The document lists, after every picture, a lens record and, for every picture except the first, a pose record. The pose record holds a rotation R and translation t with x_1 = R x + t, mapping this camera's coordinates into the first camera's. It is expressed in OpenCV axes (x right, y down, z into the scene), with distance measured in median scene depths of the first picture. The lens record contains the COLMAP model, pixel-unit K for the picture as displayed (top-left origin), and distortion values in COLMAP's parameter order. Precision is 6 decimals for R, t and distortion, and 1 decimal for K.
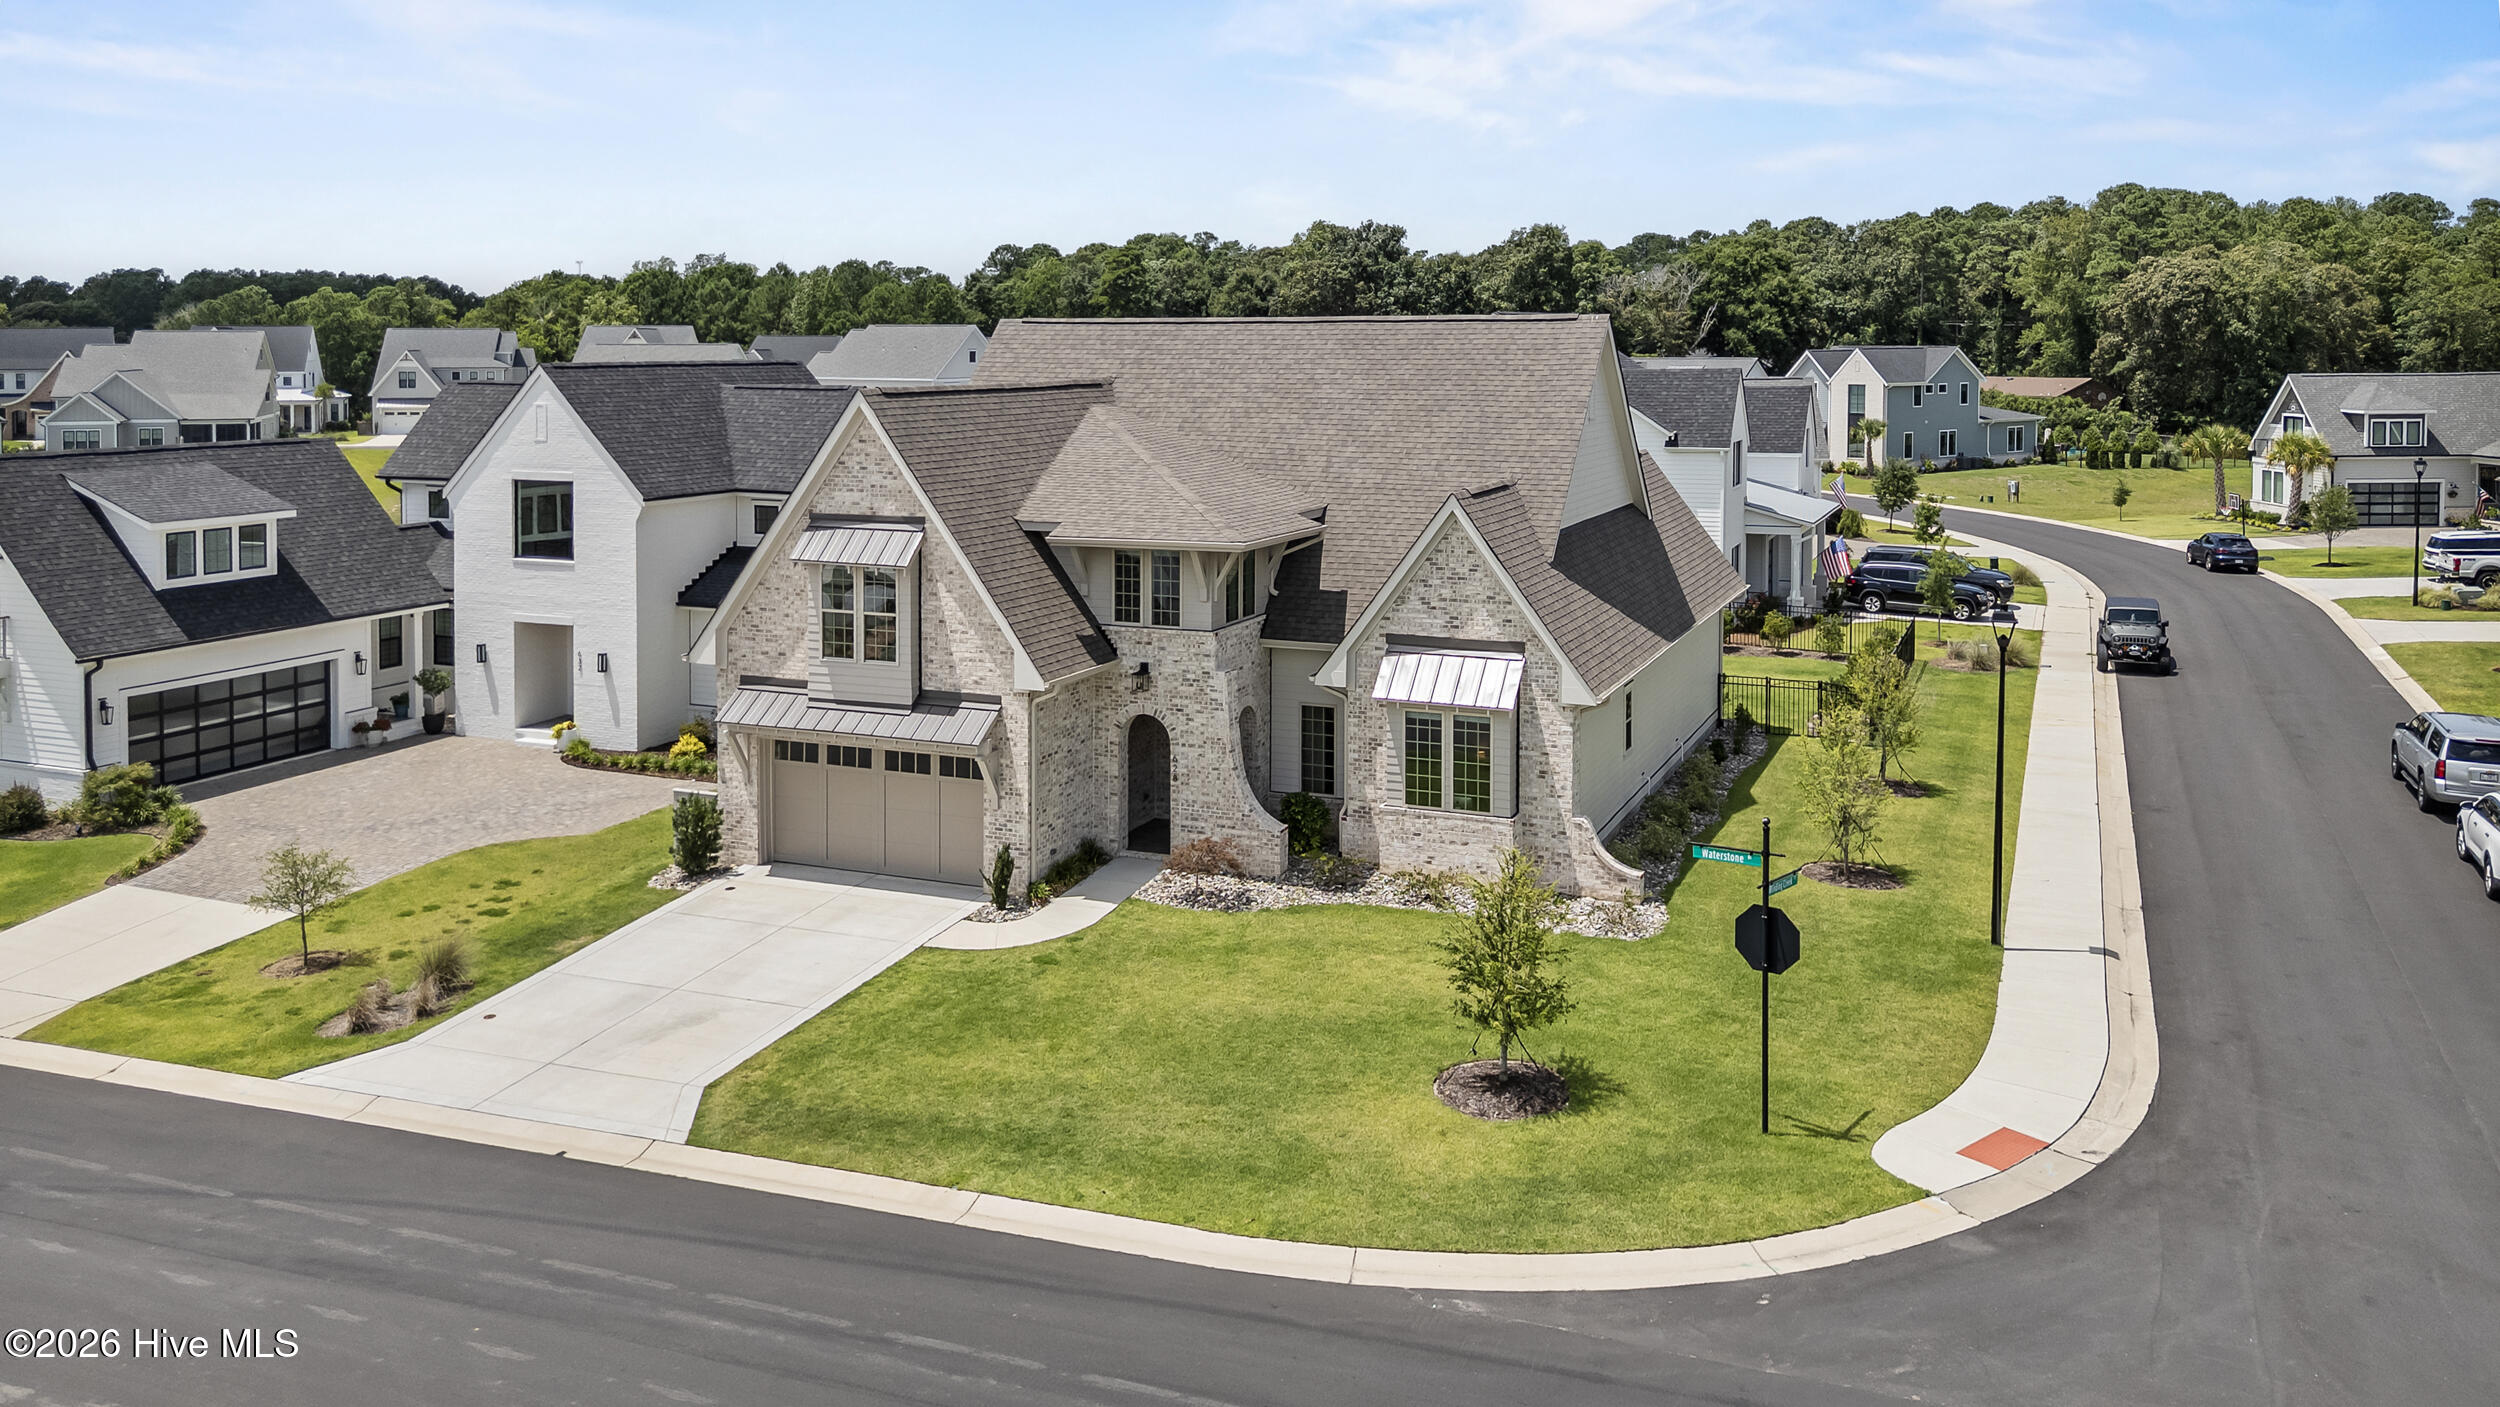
lens RADIAL K [[1872.8, 0, 1254.6], [0, 1872.8, 479.9], [0, 0, 1]] dist [0.030563, 0.005363]
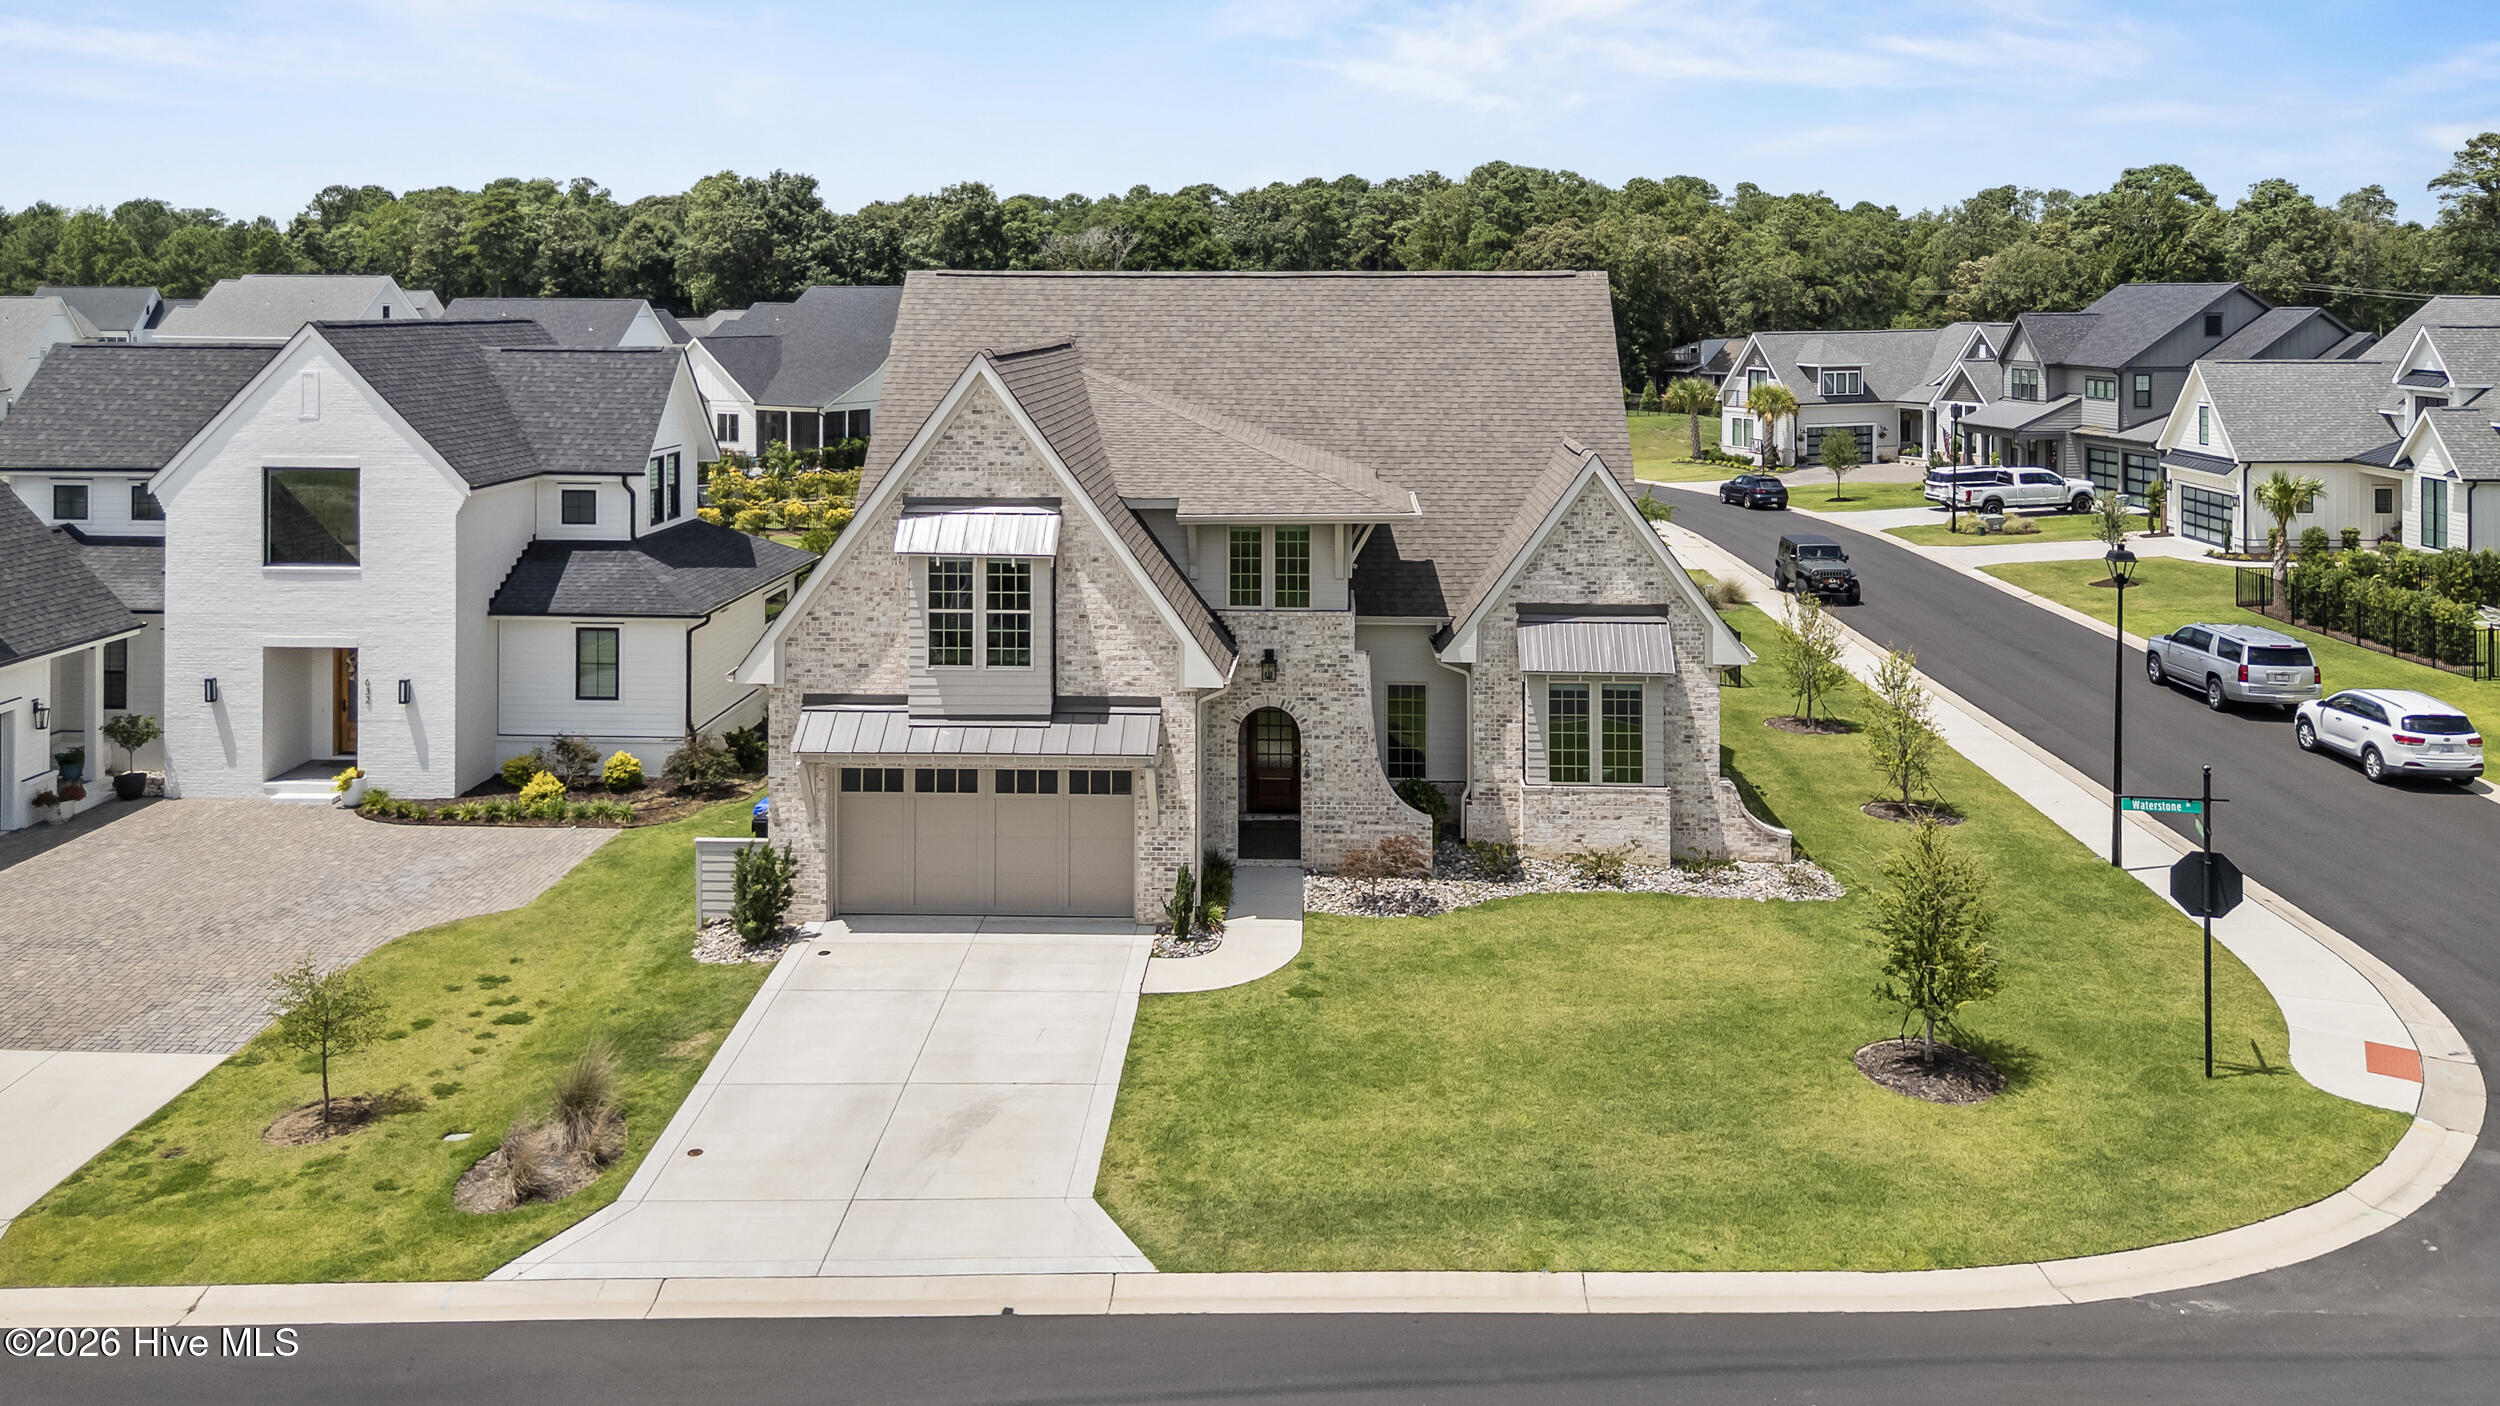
lens RADIAL K [[1886.5, 0, 1251.3], [0, 1886.5, 348.4], [0, 0, 1]] dist [0.010231, 0.011816]
pose [[0.937087, -0.005308, 0.349055, -0.387719], [0.022203, 0.998766, -0.044418, -0.007788], [-0.348389, 0.049374, 0.936049, 0.139868]]
